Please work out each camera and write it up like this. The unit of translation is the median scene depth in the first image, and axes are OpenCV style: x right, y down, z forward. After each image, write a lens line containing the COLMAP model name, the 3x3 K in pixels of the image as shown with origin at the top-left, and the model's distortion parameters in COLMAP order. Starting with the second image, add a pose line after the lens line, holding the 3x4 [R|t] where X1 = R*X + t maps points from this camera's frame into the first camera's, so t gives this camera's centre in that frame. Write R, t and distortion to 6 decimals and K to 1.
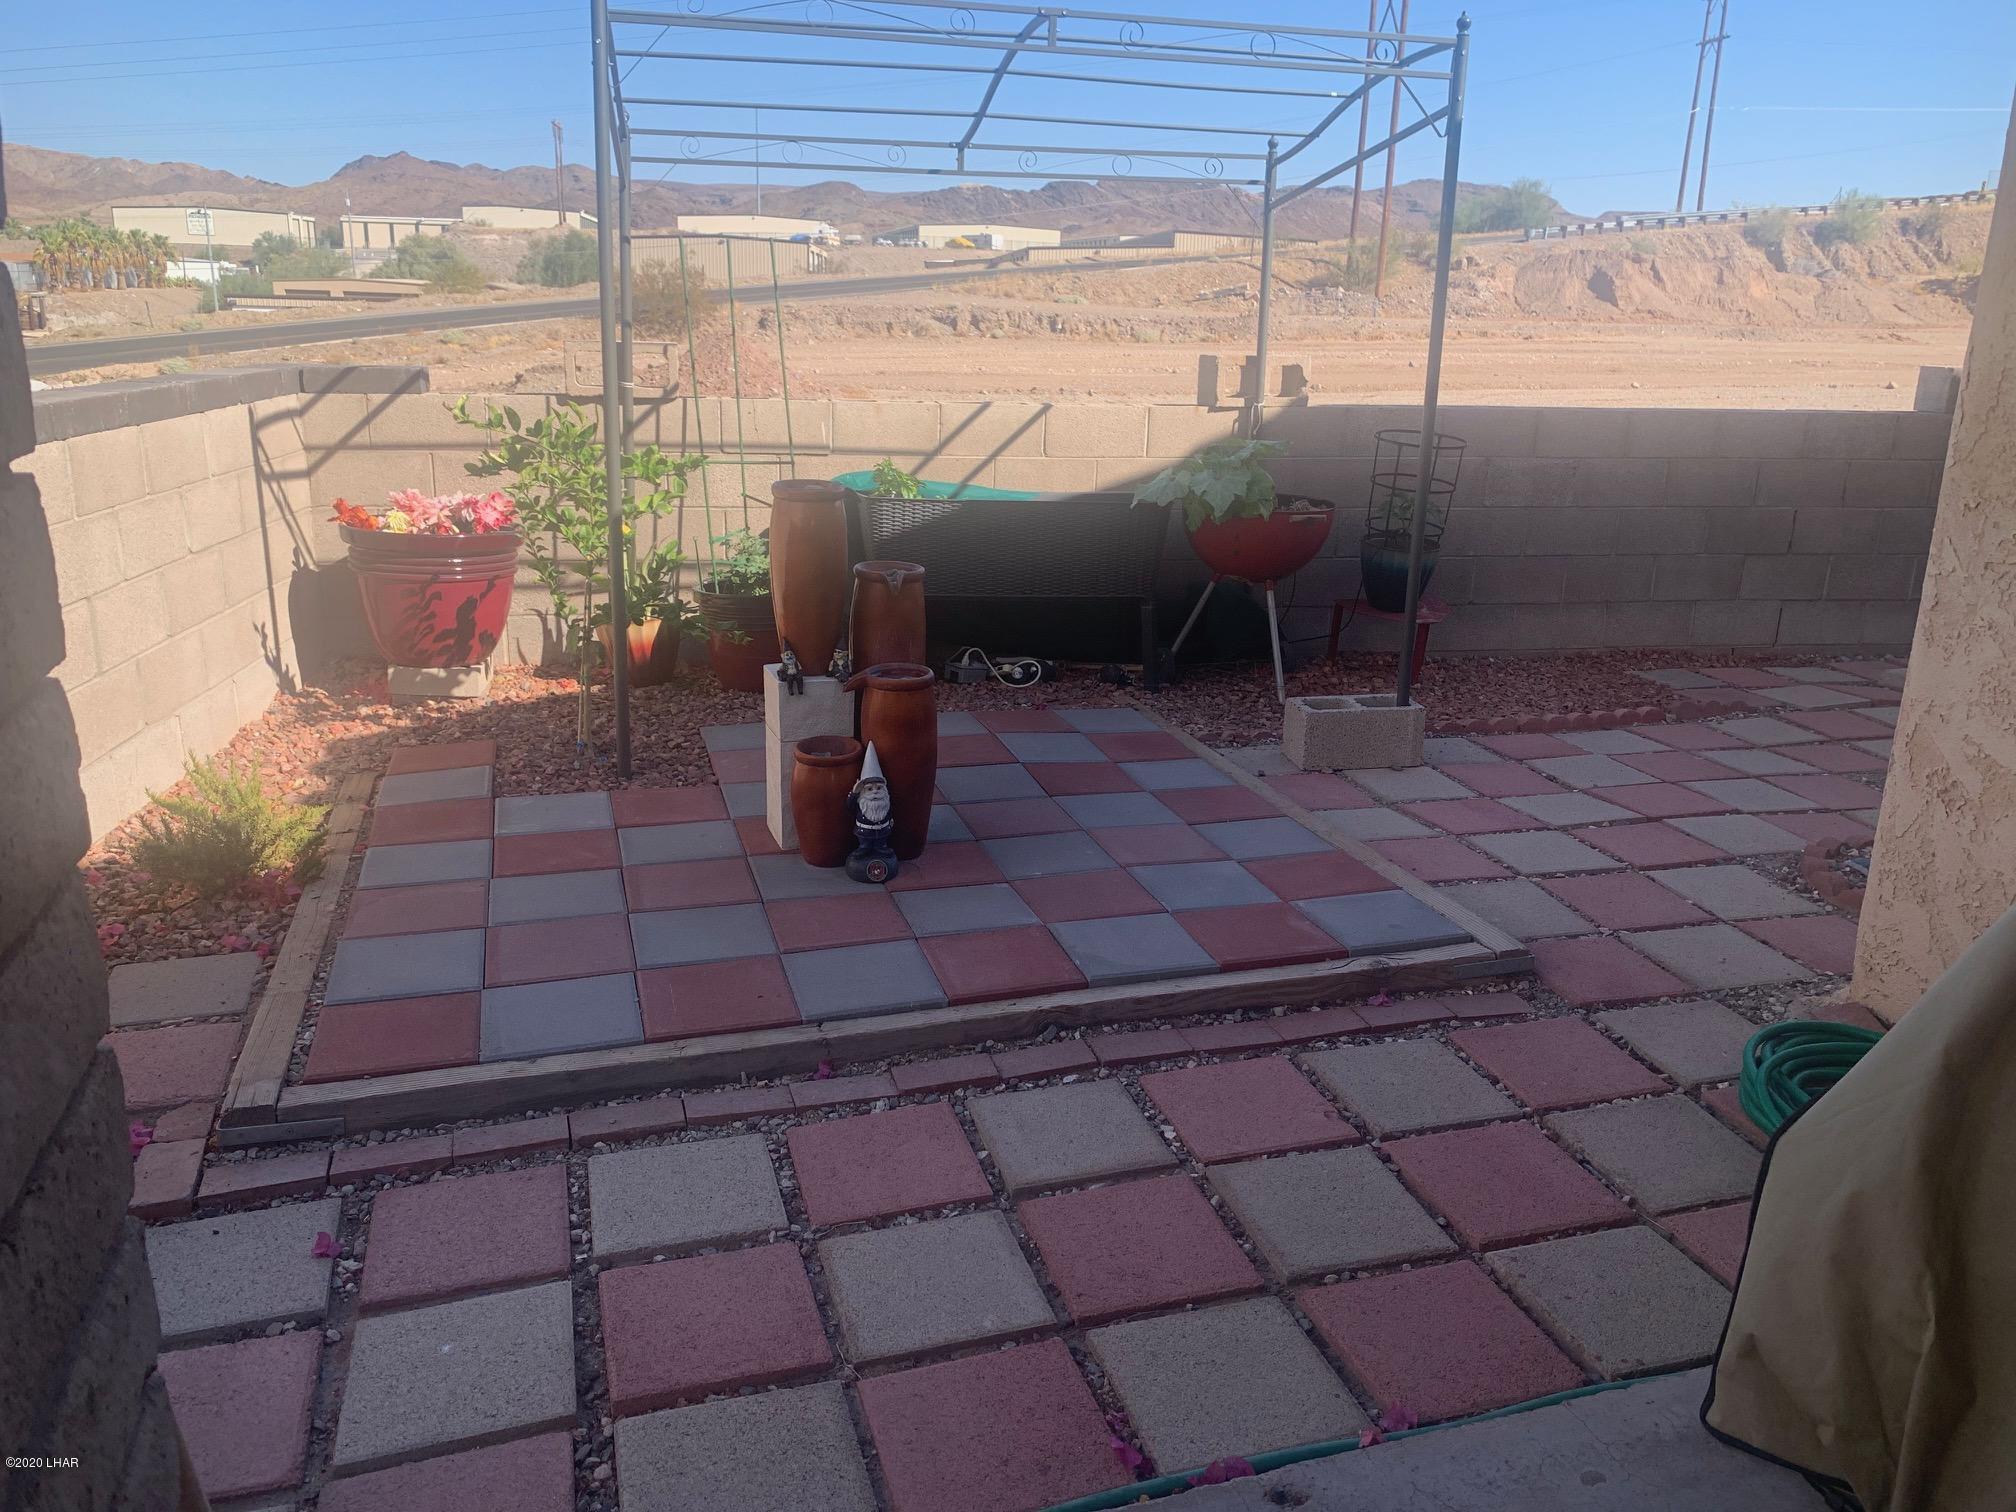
lens RADIAL K [[1546.0, 0, 1013.1], [0, 1546.0, 724.4], [0, 0, 1]] dist [0.010994, -0.009260]
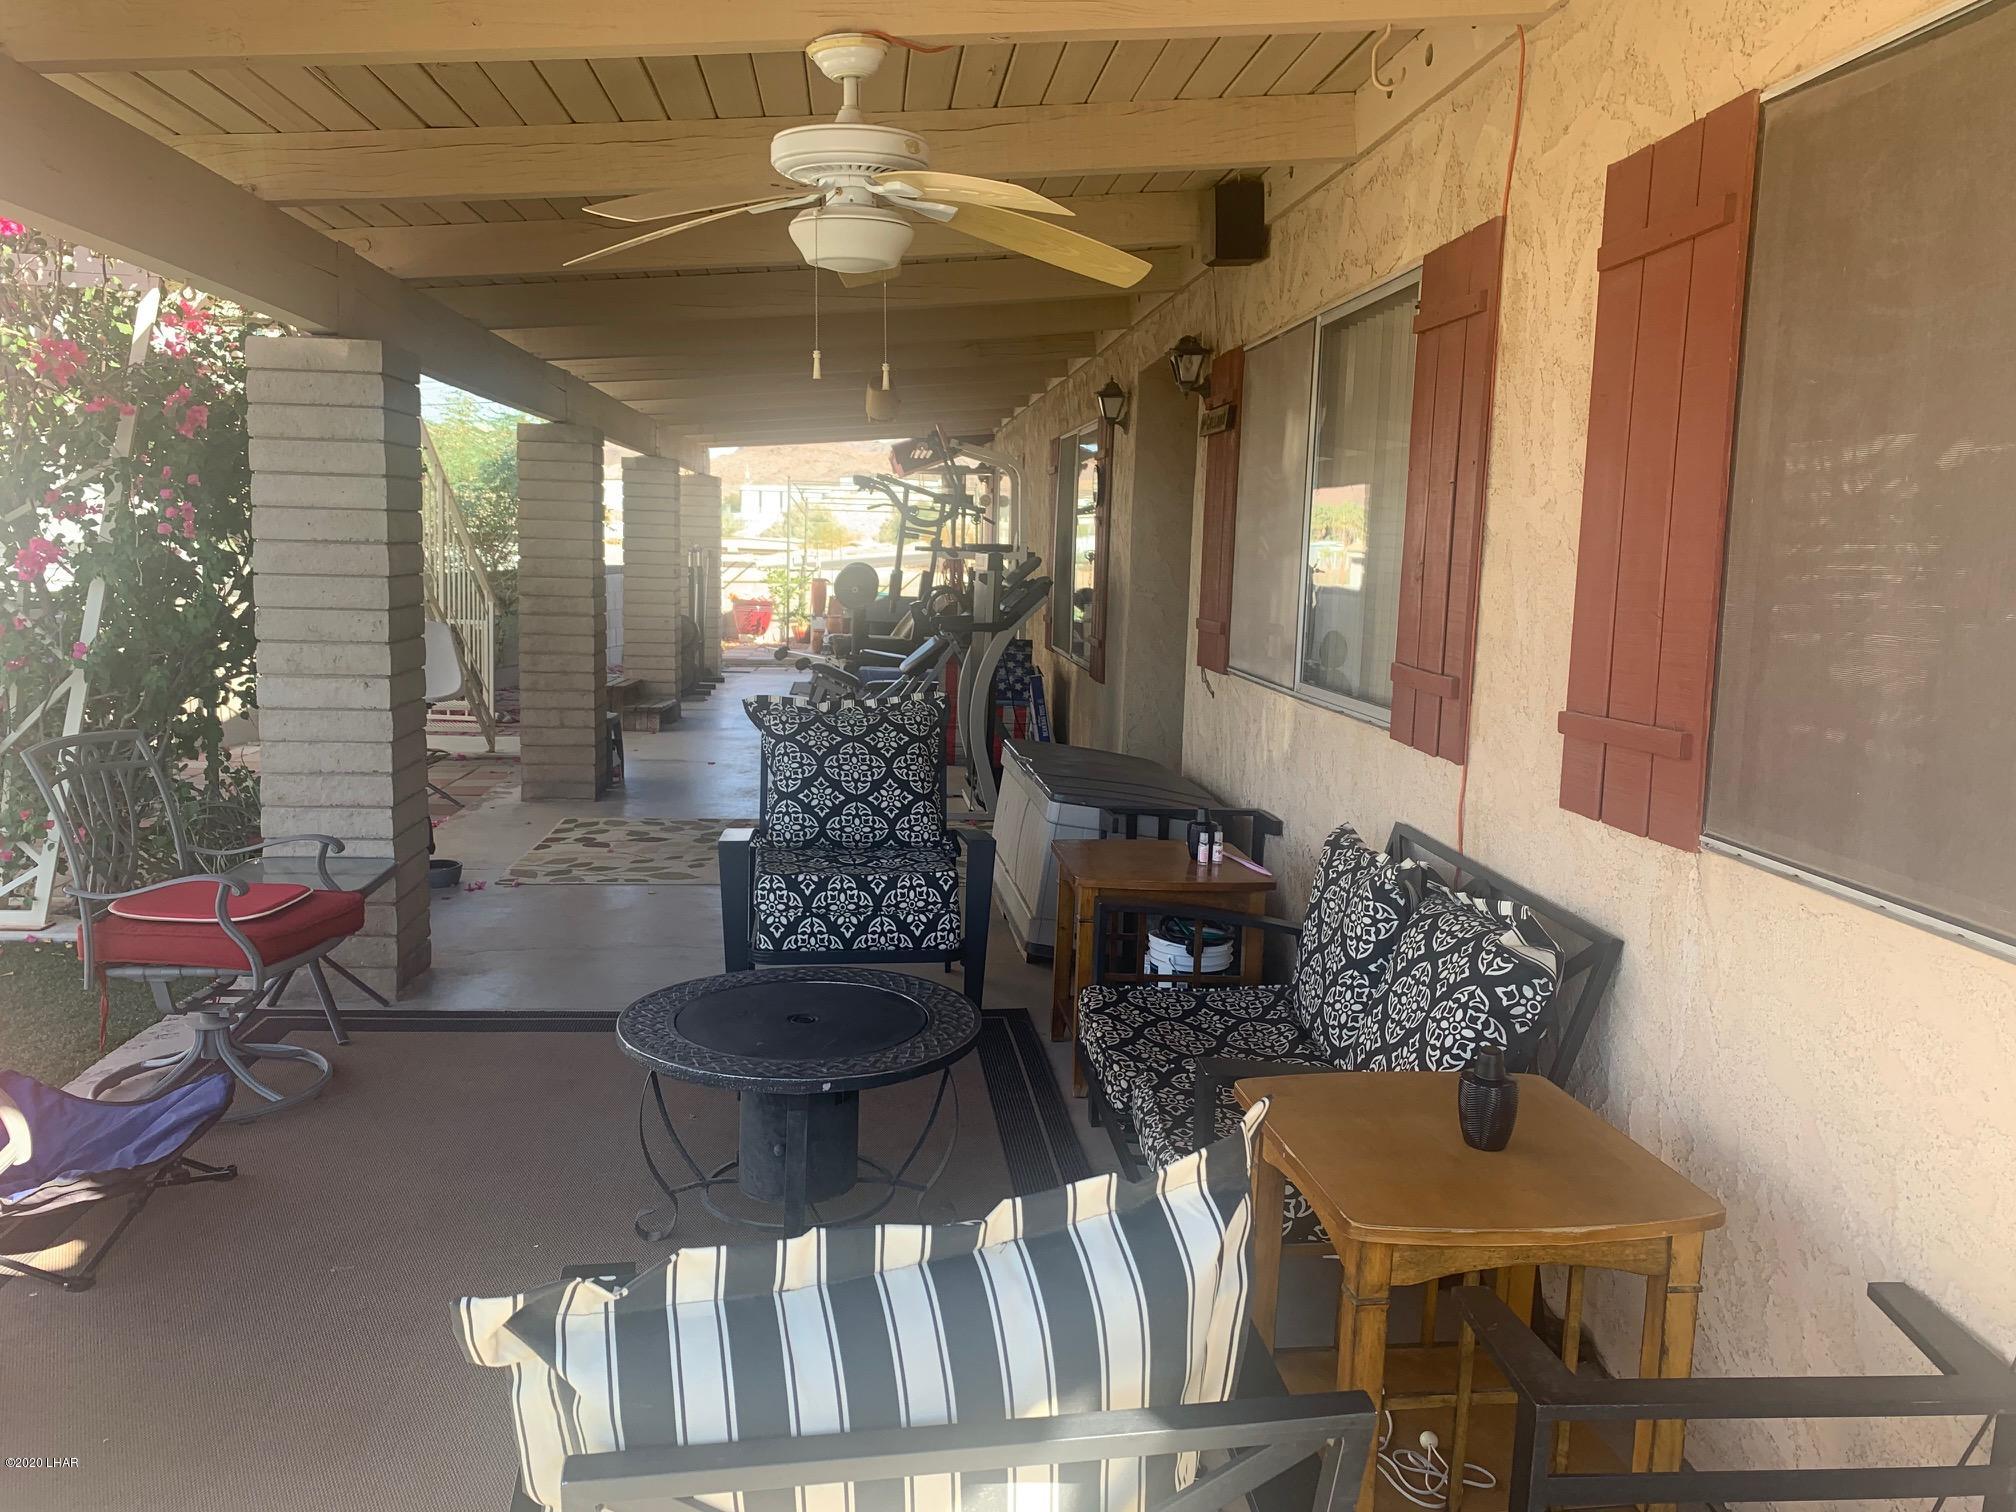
lens RADIAL K [[1546.0, 0, 1013.1], [0, 1546.0, 724.4], [0, 0, 1]] dist [0.010994, -0.009260]
pose [[0.976128, 0.031166, -0.214951, 0.313842], [-0.065302, 0.985975, -0.153586, 0.206562], [0.207149, 0.163956, 0.964473, -0.727400]]
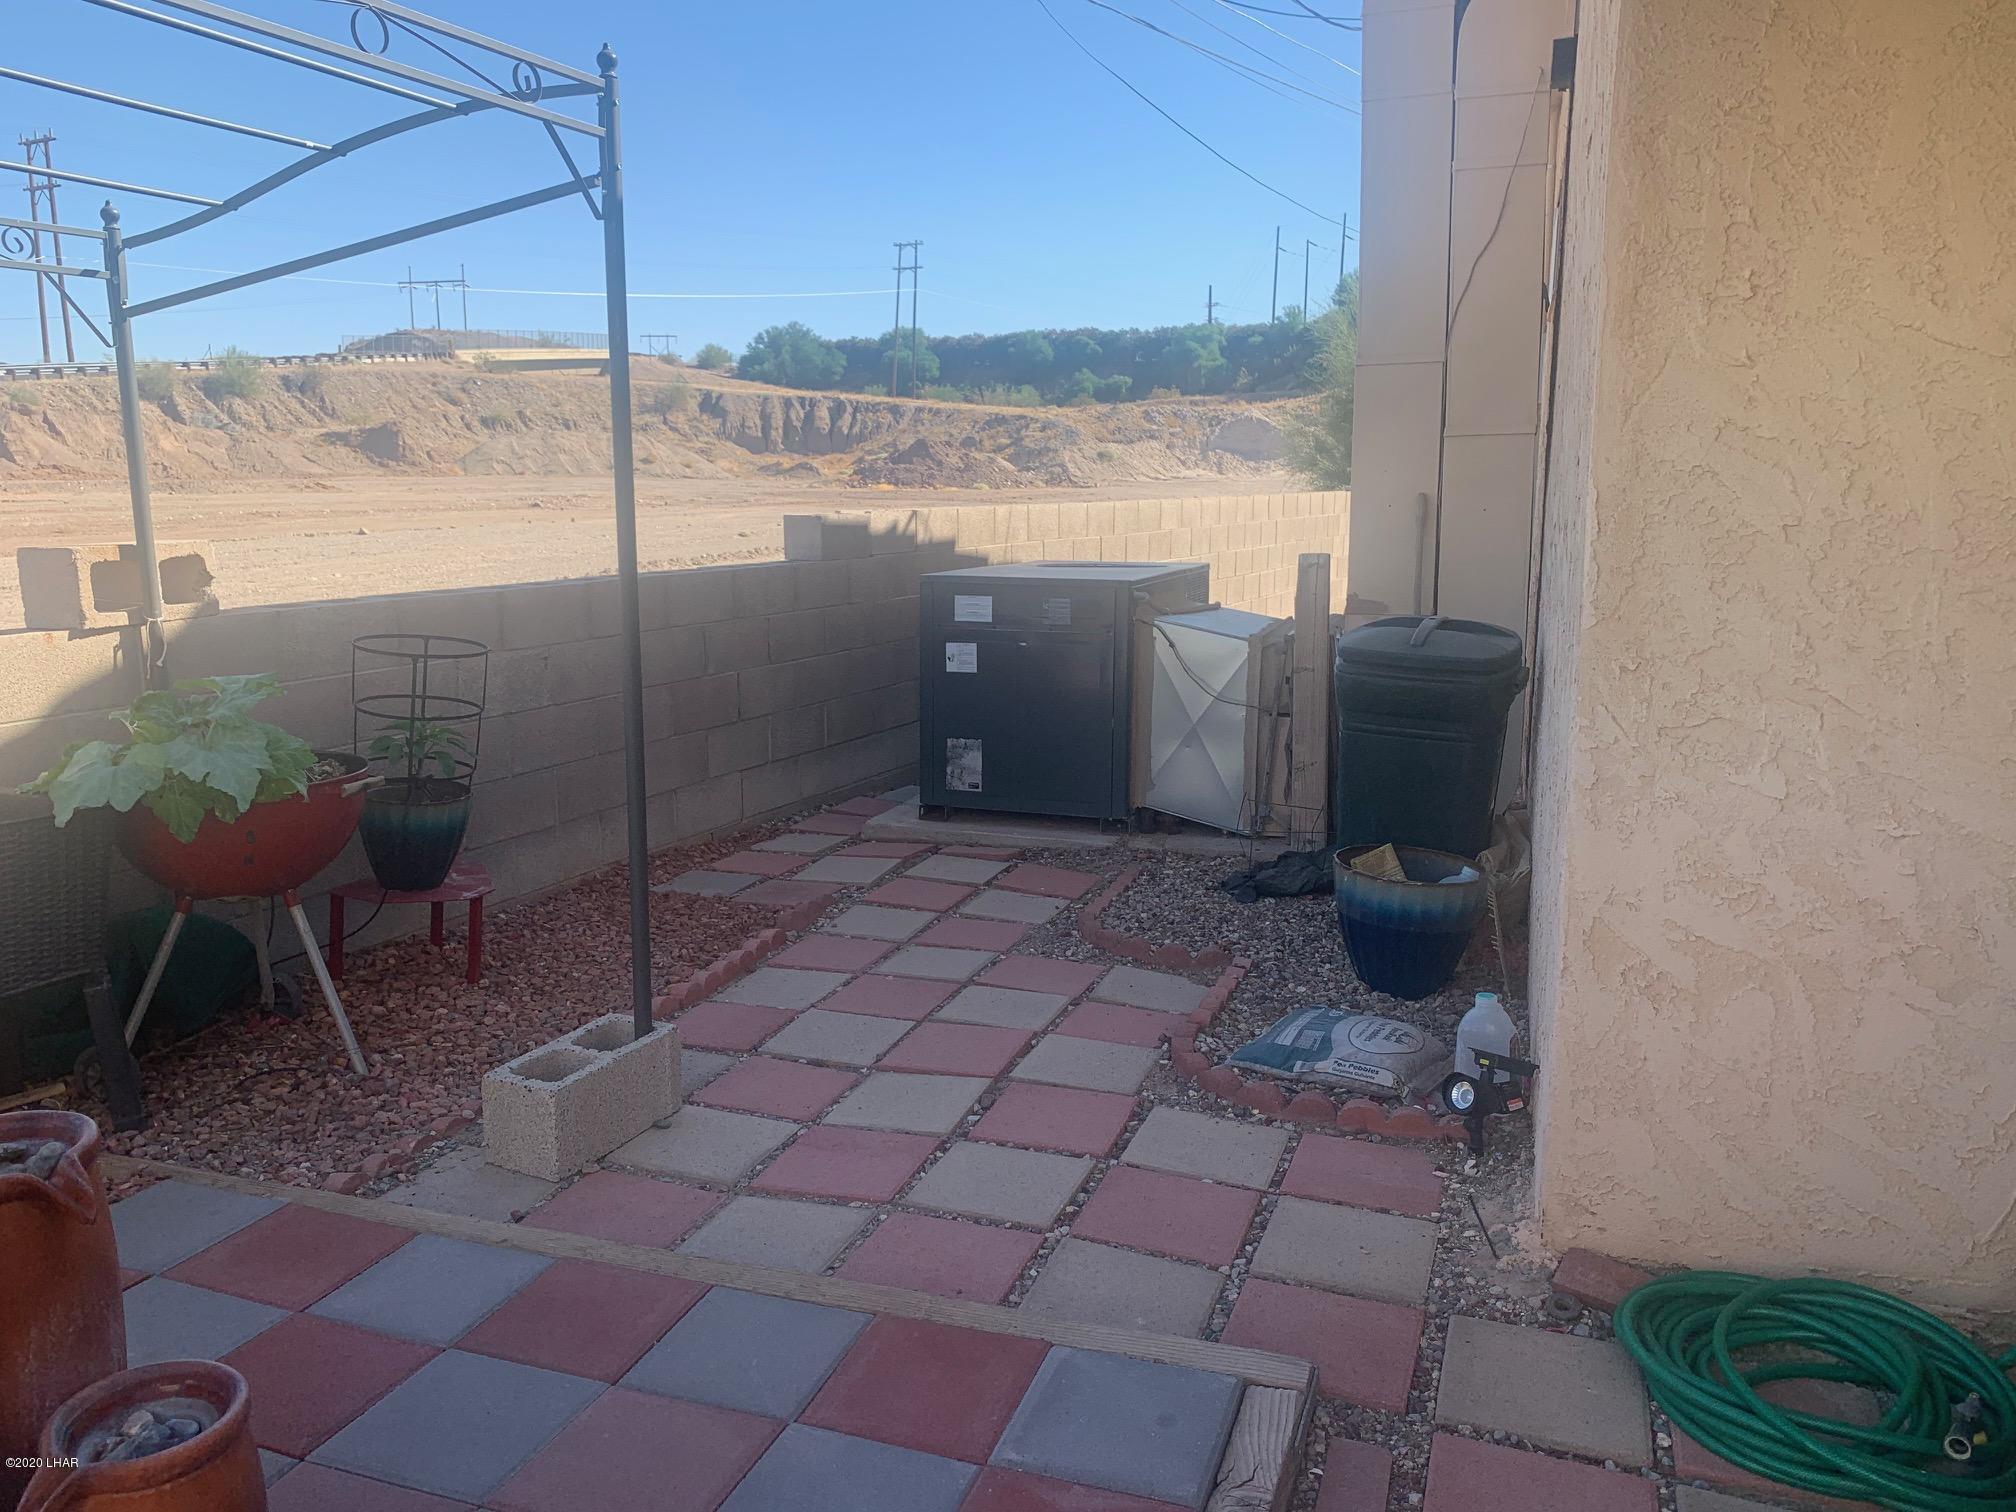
lens RADIAL K [[1546.0, 0, 1013.1], [0, 1546.0, 724.4], [0, 0, 1]] dist [0.010994, -0.009260]
pose [[0.591205, -0.152598, 0.791954, -0.140108], [0.225753, 0.973996, 0.019147, -0.097750], [-0.774282, 0.167466, 0.610280, 0.350576]]
